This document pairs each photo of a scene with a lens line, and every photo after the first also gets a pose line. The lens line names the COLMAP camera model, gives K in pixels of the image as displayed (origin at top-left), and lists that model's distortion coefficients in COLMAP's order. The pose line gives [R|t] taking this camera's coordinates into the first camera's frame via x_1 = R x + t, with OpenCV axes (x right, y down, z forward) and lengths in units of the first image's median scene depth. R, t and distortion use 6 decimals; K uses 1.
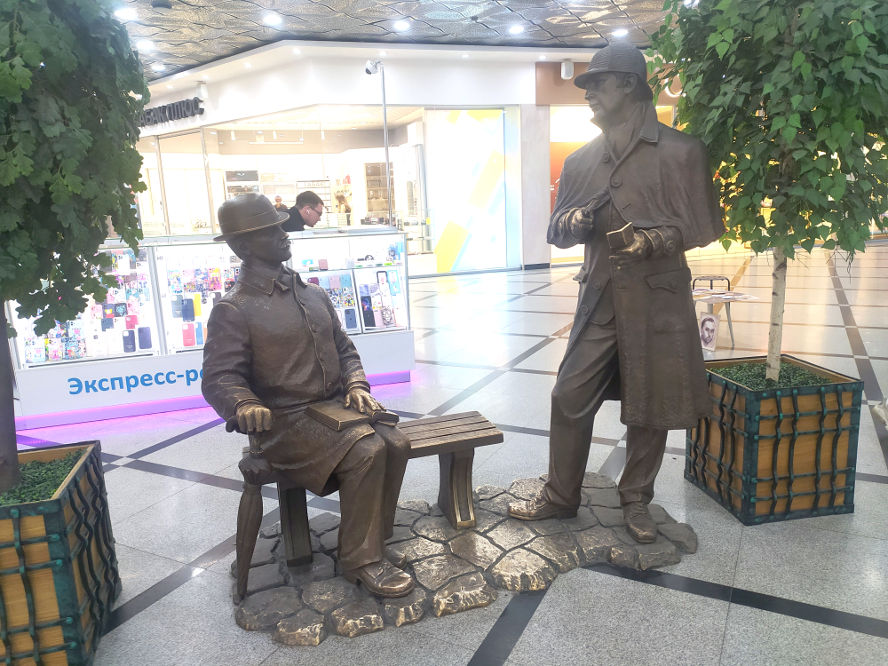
lens RADIAL K [[656.9, 0, 444.8], [0, 656.9, 335.6], [0, 0, 1]] dist [0.026140, -0.003023]
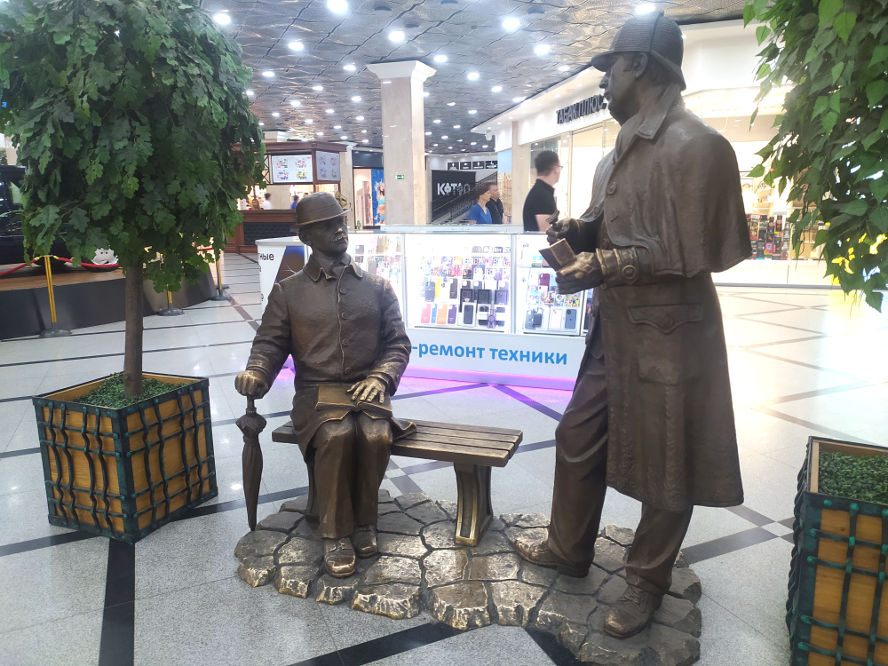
lens RADIAL K [[656.9, 0, 443.8], [0, 656.9, 332.9], [0, 0, 1]] dist [0.026140, -0.003023]
pose [[0.791050, 0.149072, -0.593310, 0.597729], [-0.143808, 0.987991, 0.056500, -0.070534], [0.594608, 0.040628, 0.802989, 0.224338]]
